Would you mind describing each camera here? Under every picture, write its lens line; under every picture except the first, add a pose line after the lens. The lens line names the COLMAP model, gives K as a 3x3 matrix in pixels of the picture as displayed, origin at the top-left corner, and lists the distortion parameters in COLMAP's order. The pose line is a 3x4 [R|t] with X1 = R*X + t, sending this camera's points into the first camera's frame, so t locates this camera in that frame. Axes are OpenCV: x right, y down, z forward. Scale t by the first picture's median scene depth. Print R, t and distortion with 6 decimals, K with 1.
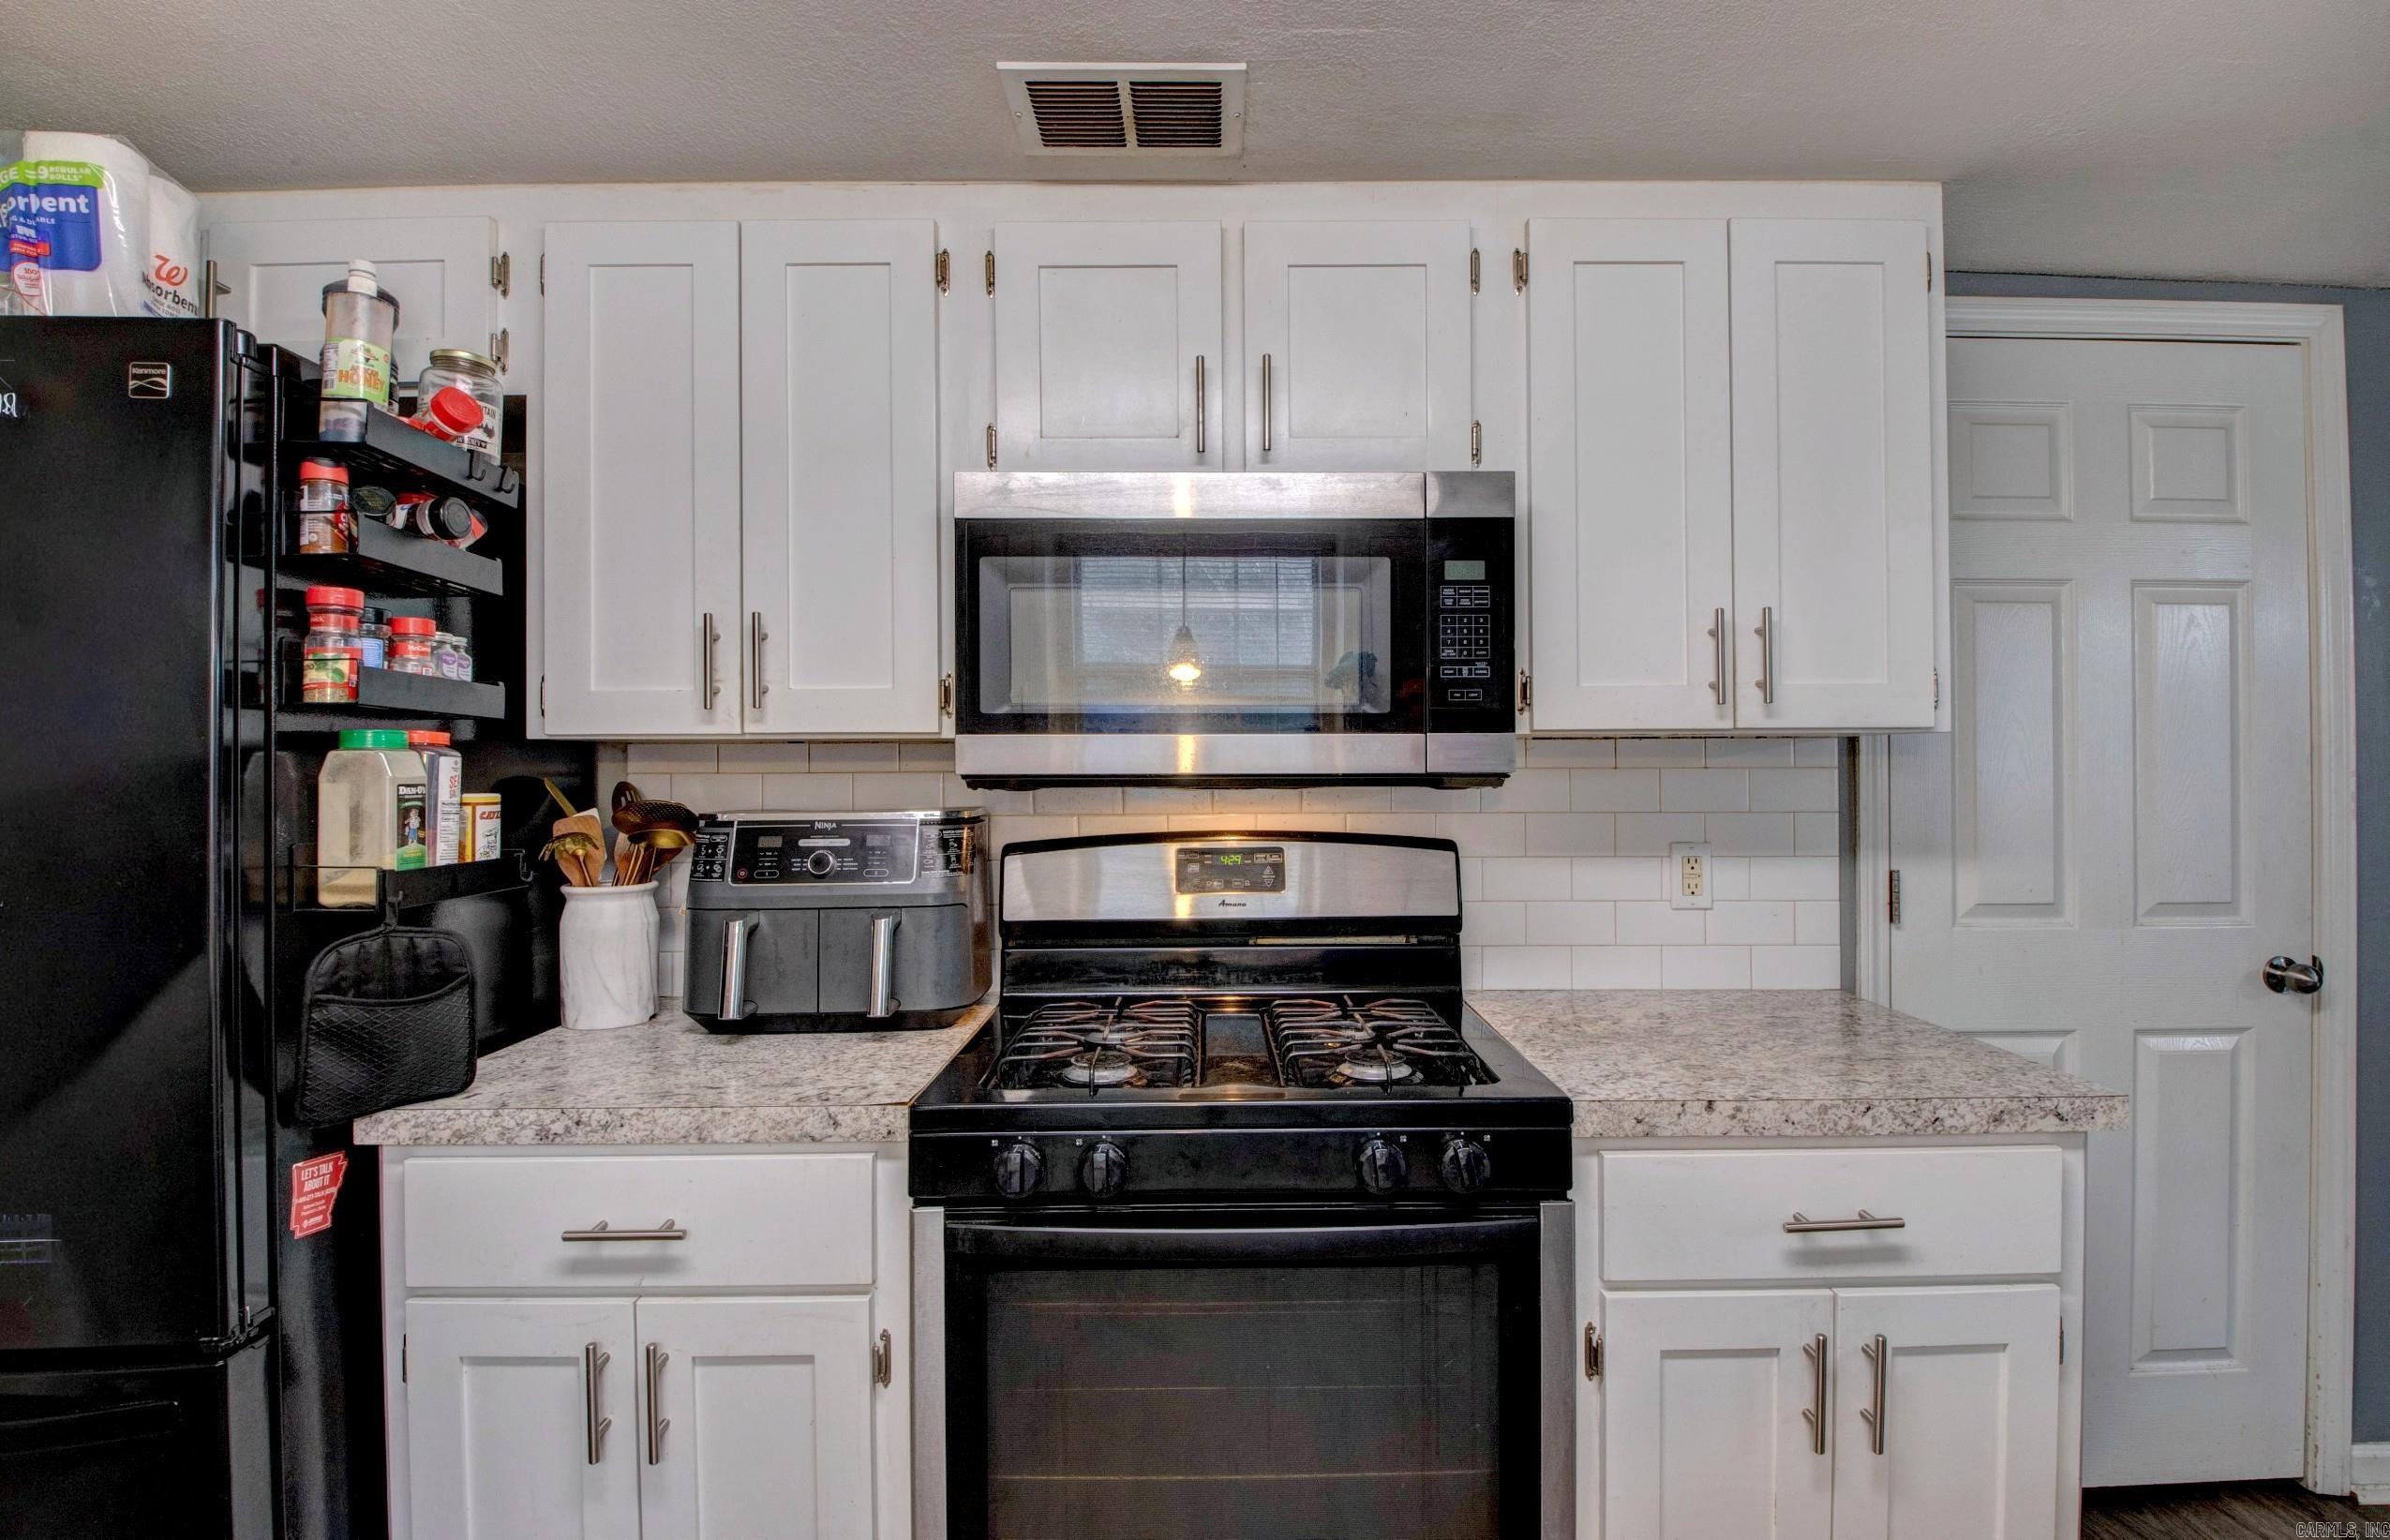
lens RADIAL K [[1110.0, 0, 1194.7], [0, 1110.0, 758.3], [0, 0, 1]] dist [0.019928, -0.030655]
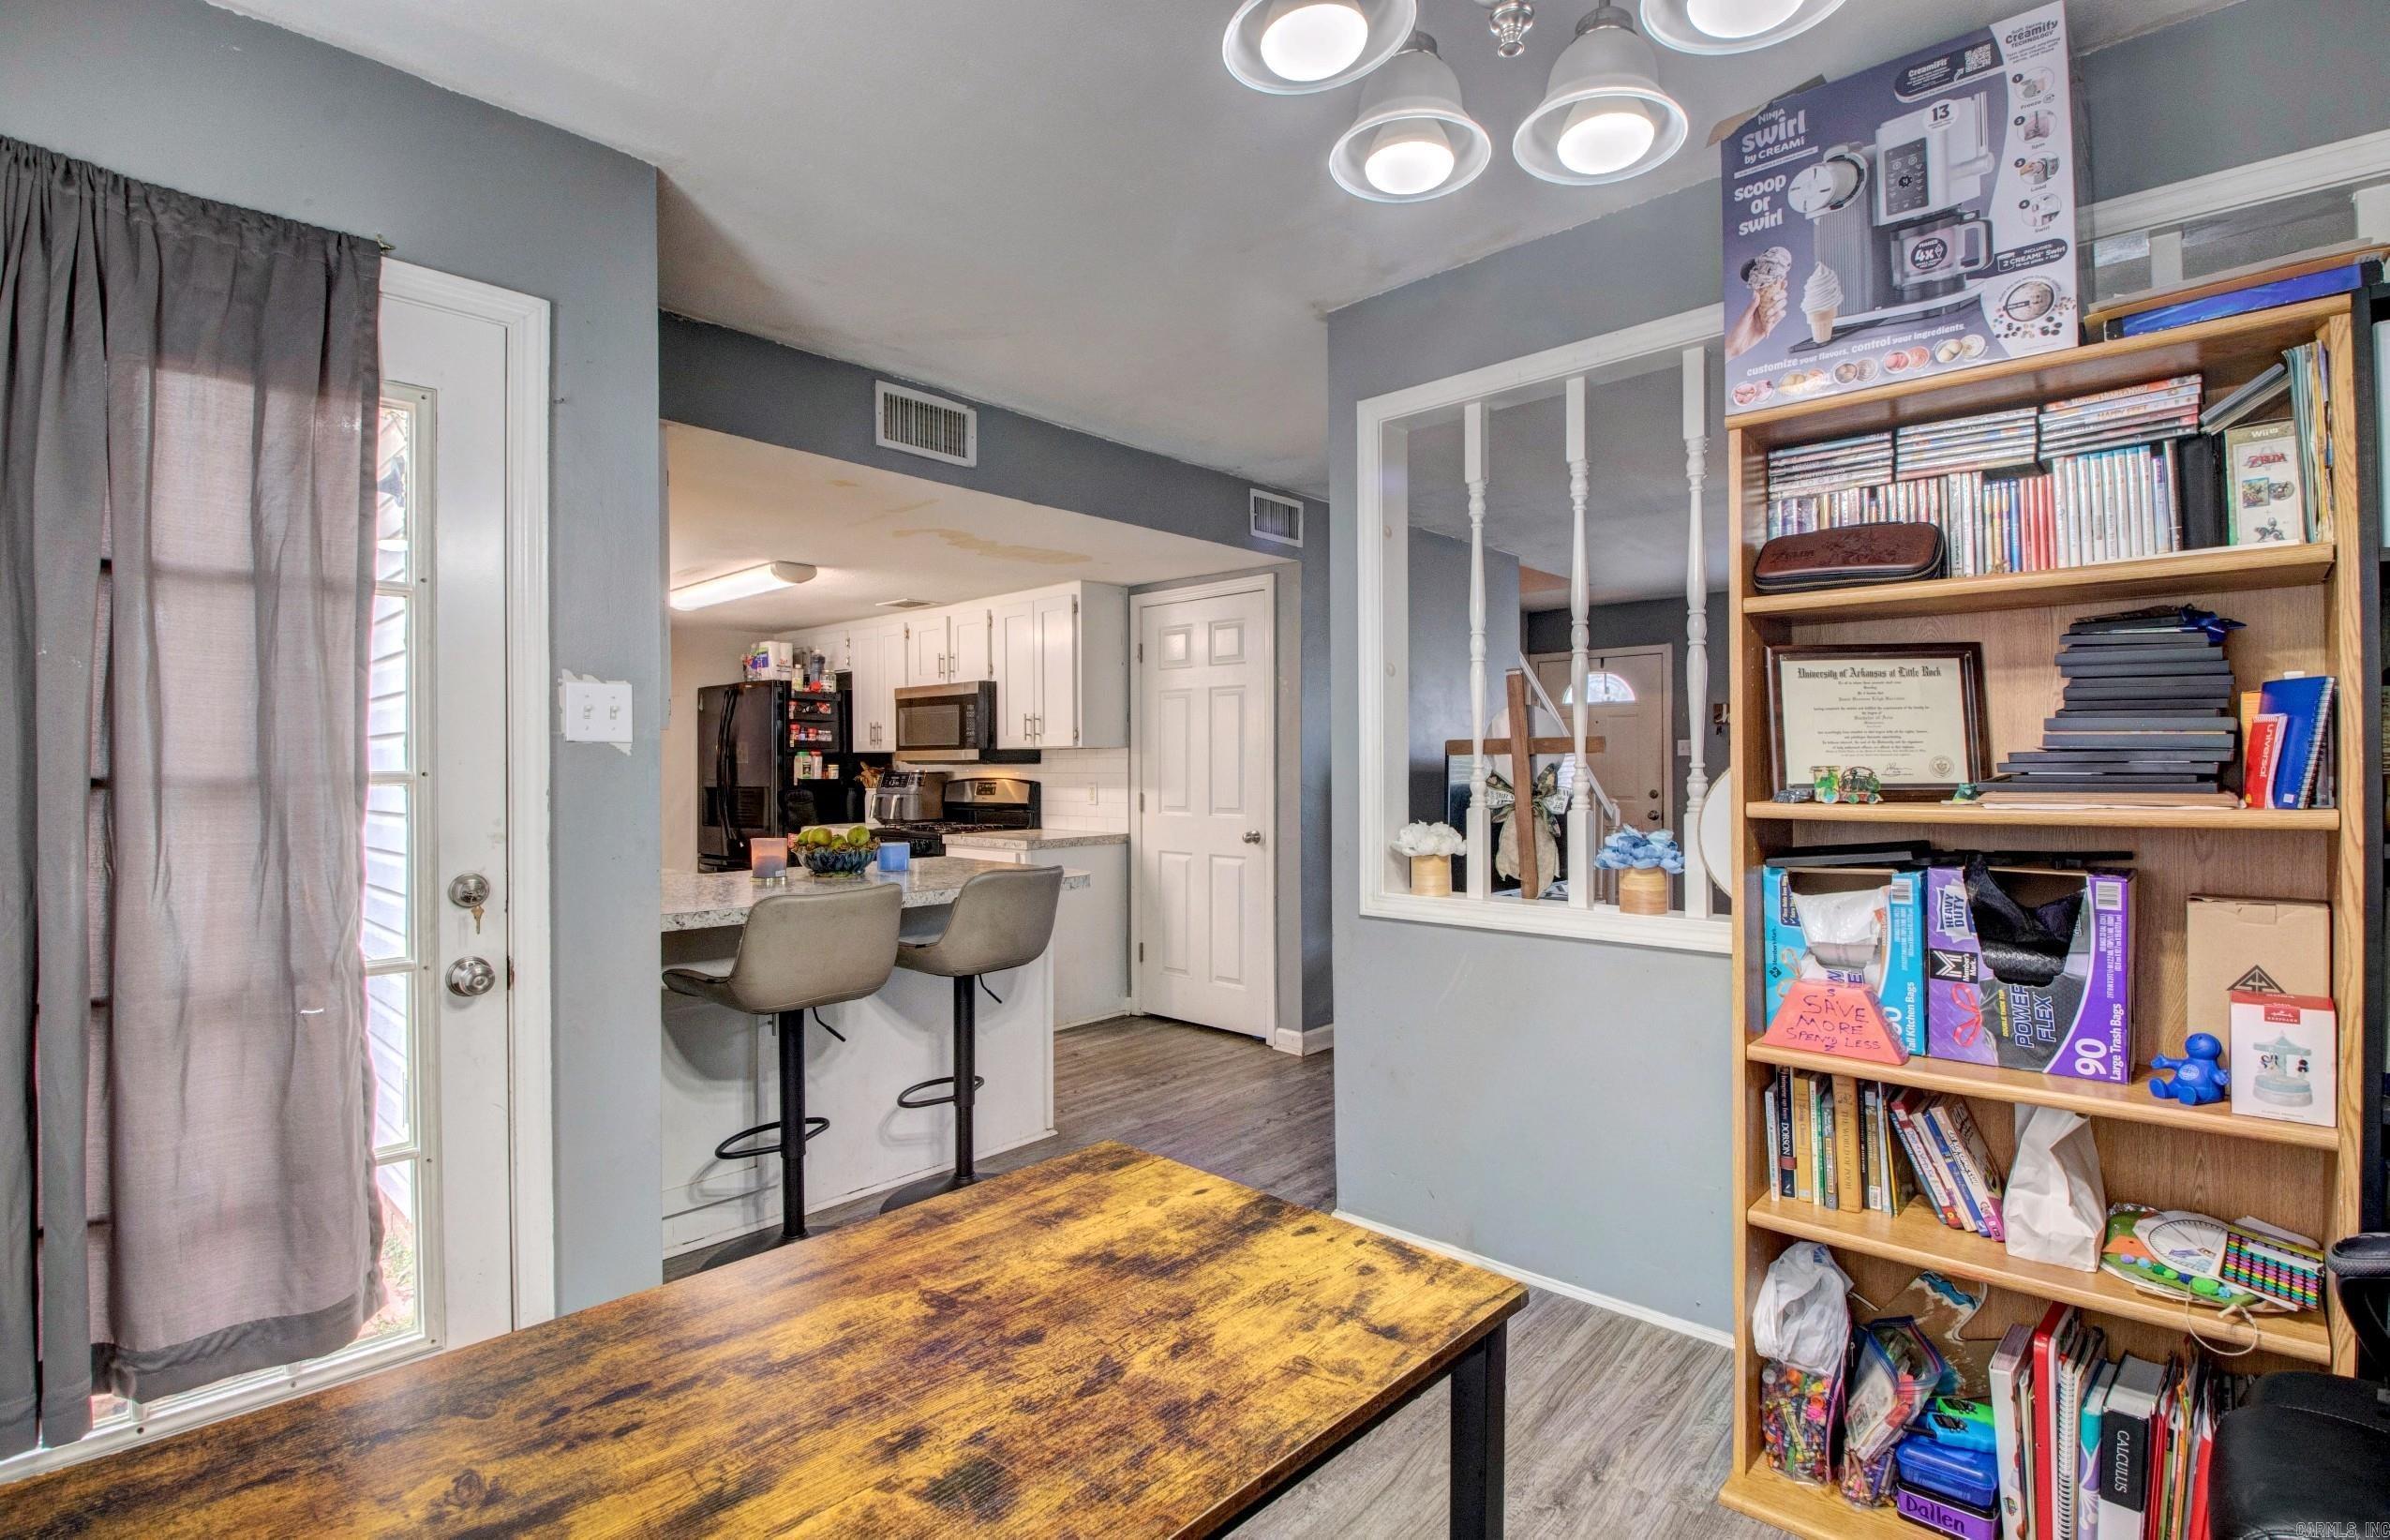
lens RADIAL K [[1110.0, 0, 1194.7], [0, 1110.0, 758.3], [0, 0, 1]] dist [0.019928, -0.030655]
pose [[0.745460, -0.001724, -0.666548, 2.679245], [0.006723, 0.999965, 0.004933, -0.004734], [0.666517, -0.008158, 0.745445, -1.071543]]
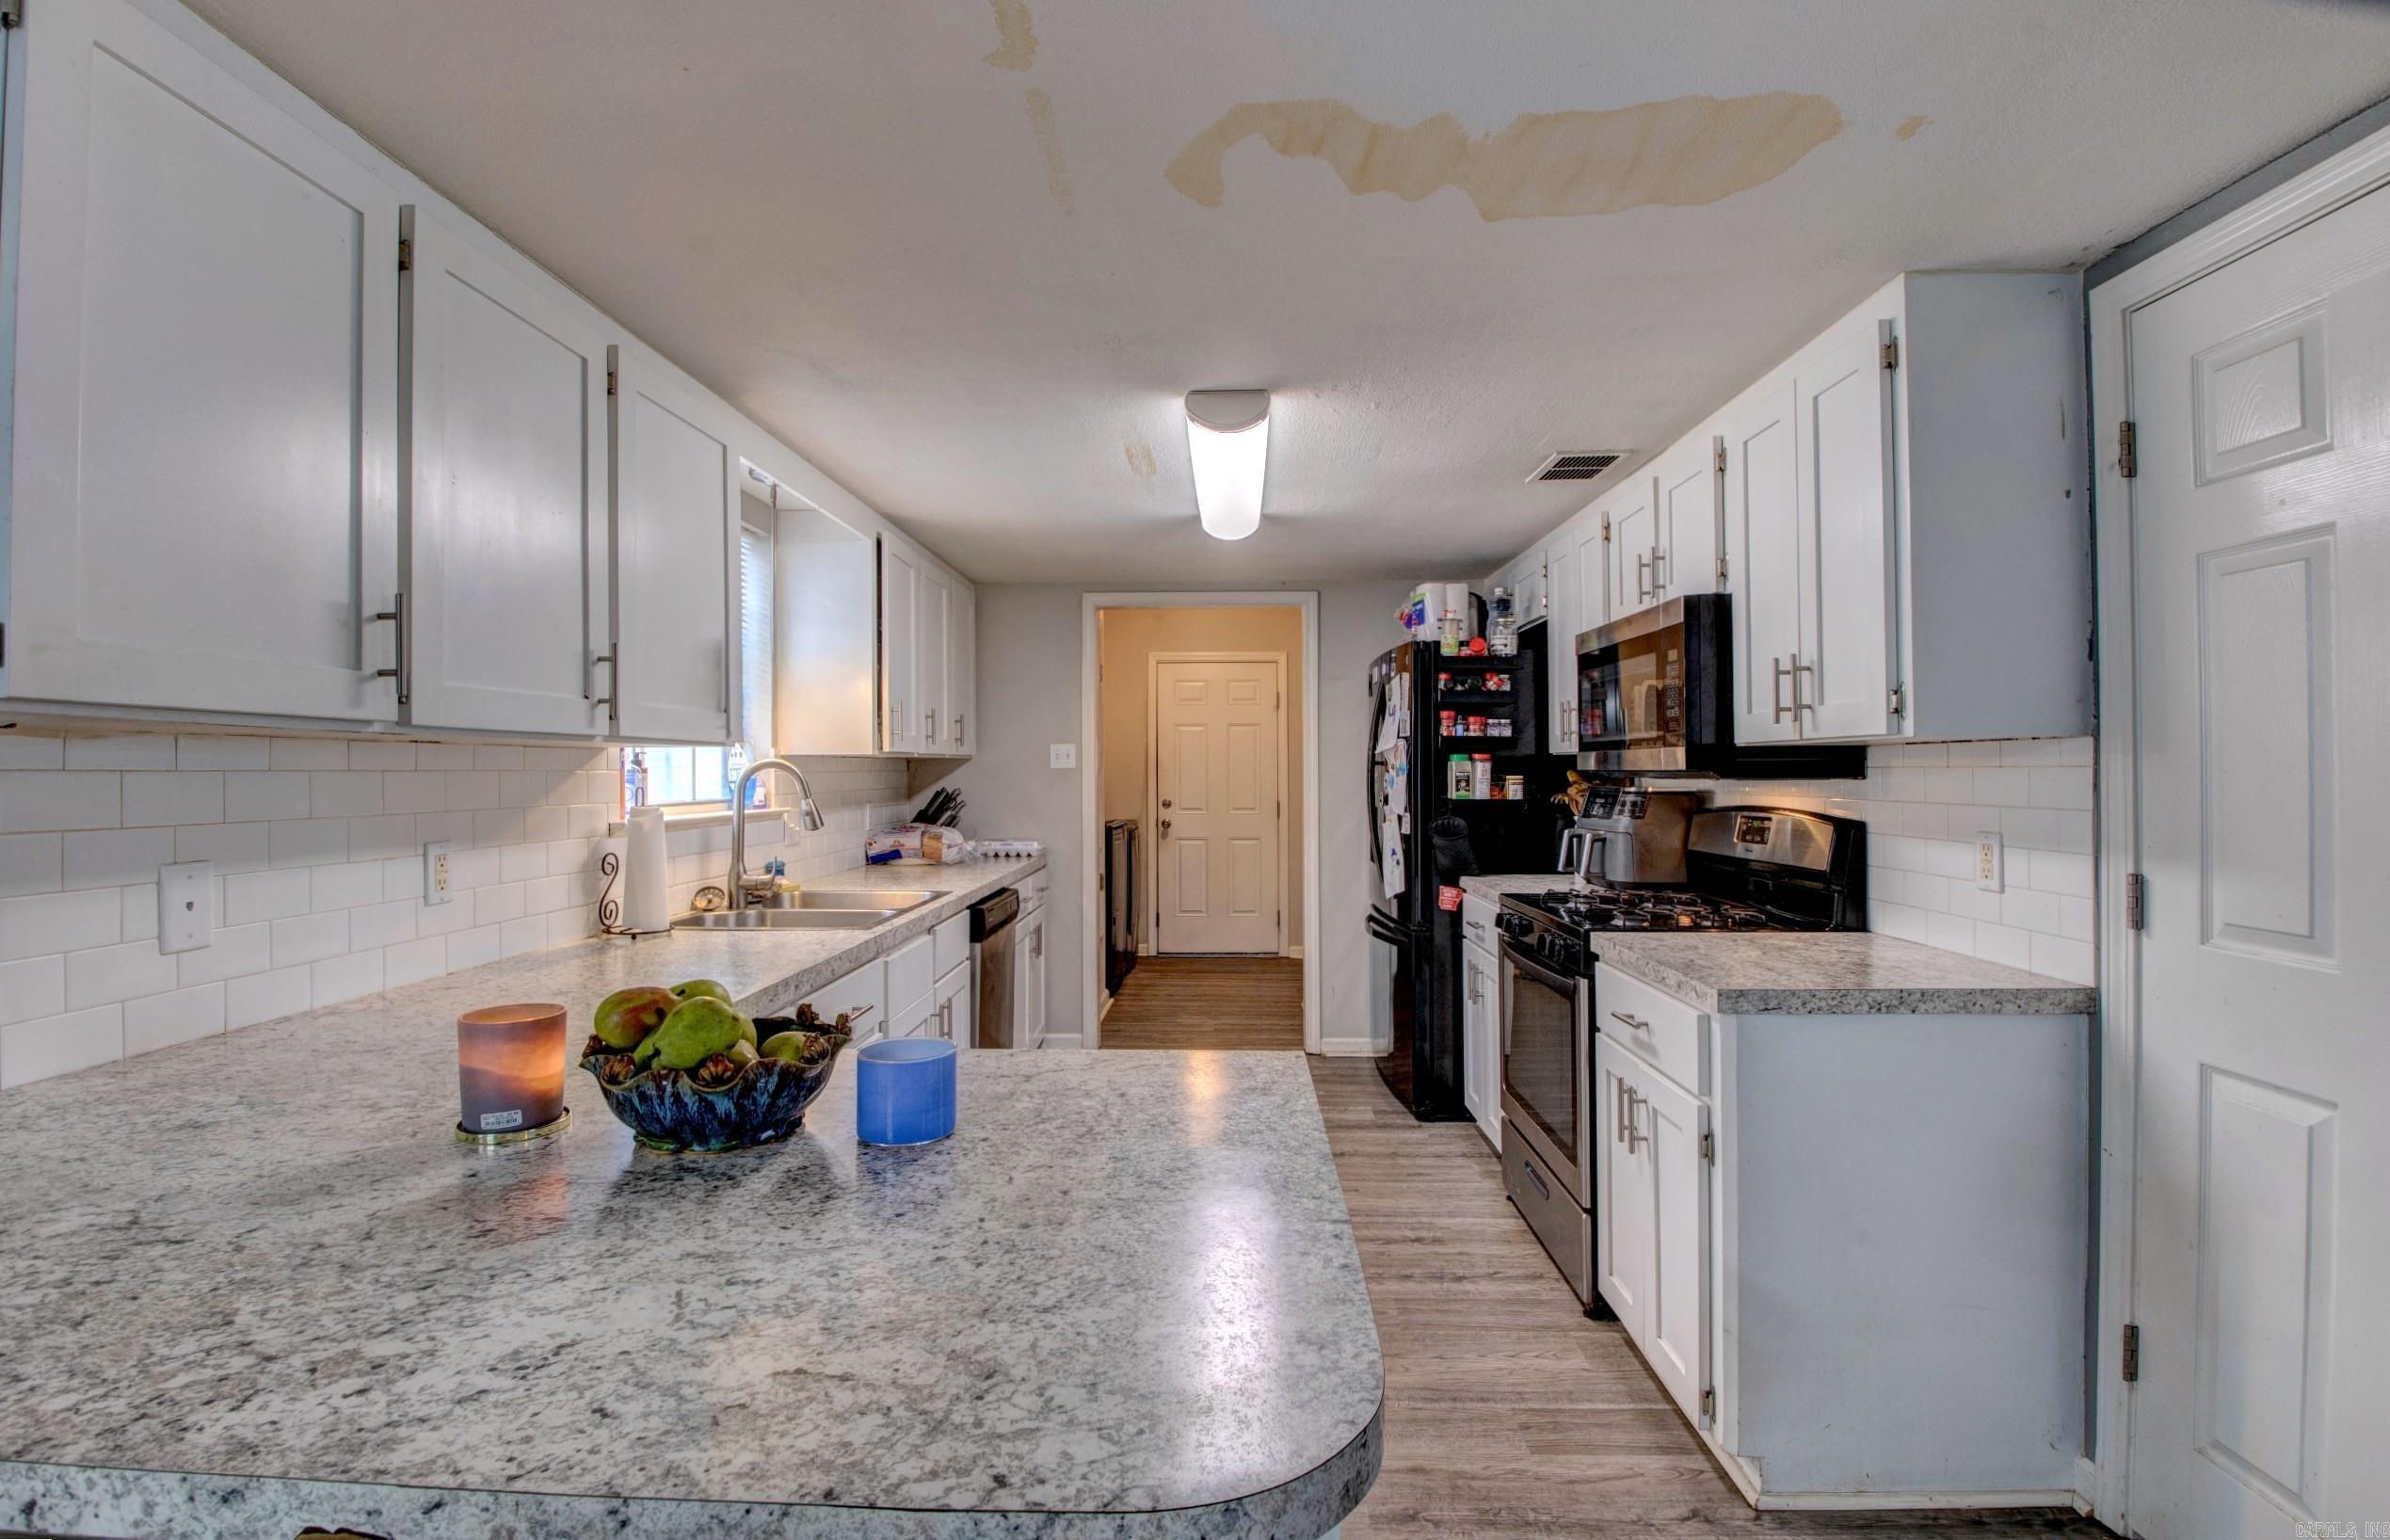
lens RADIAL K [[1109.9, 0, 1194.7], [0, 1109.9, 758.3], [0, 0, 1]] dist [0.019928, -0.030655]
pose [[-0.017565, -0.003997, -0.999838, 1.602889], [0.015478, 0.999871, -0.004269, -0.008141], [0.999726, -0.015550, -0.017500, 0.213101]]
